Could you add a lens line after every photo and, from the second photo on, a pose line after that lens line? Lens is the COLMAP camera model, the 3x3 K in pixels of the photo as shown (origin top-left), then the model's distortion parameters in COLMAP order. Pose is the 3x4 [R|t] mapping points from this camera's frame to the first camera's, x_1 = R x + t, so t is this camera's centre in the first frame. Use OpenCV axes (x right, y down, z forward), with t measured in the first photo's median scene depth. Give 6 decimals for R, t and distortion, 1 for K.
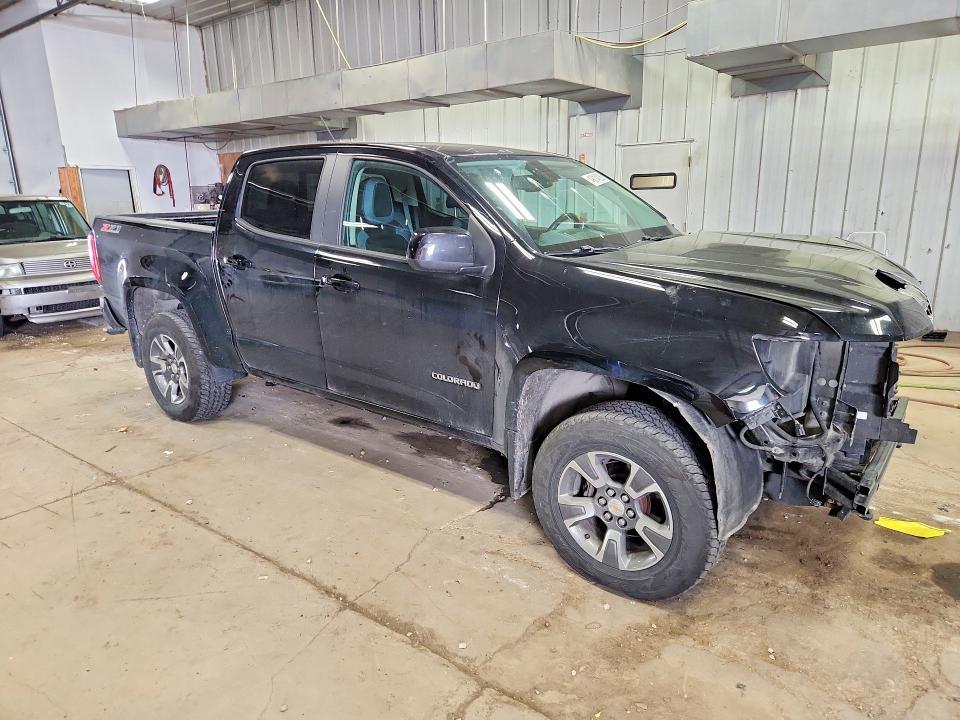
lens RADIAL K [[654.7, 0, 490.4], [0, 654.7, 360.3], [0, 0, 1]] dist [0.033478, -0.003019]
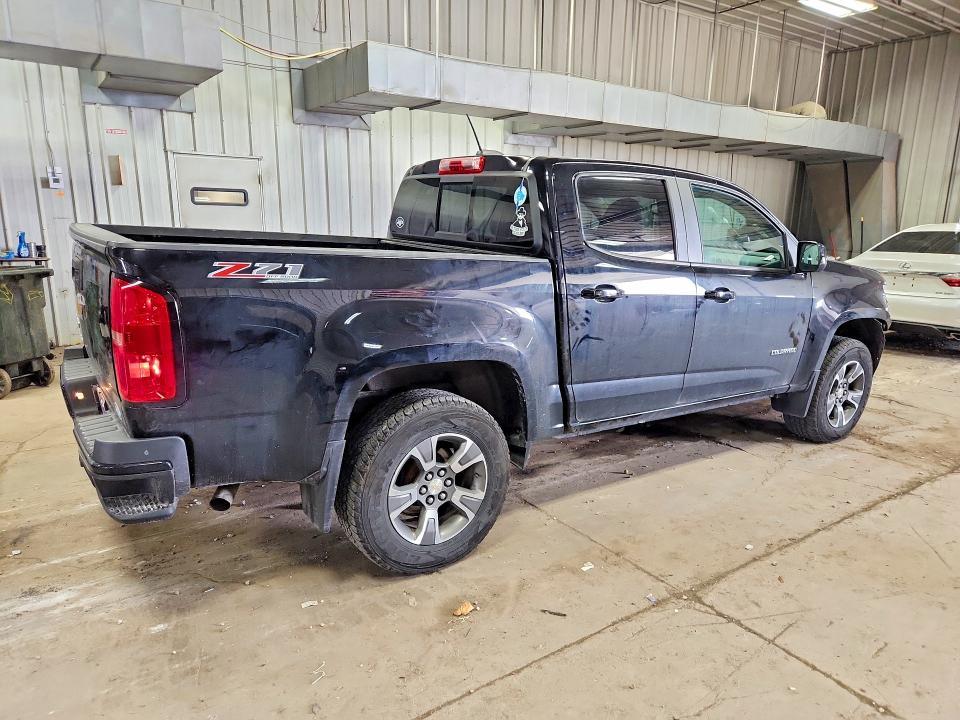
lens RADIAL K [[654.7, 0, 490.4], [0, 654.7, 360.3], [0, 0, 1]] dist [0.033478, -0.003019]
pose [[0.293332, -0.185605, 0.937820, -1.177551], [0.209861, 0.969547, 0.126243, -0.195888], [-0.932692, 0.159781, 0.323351, 0.854062]]
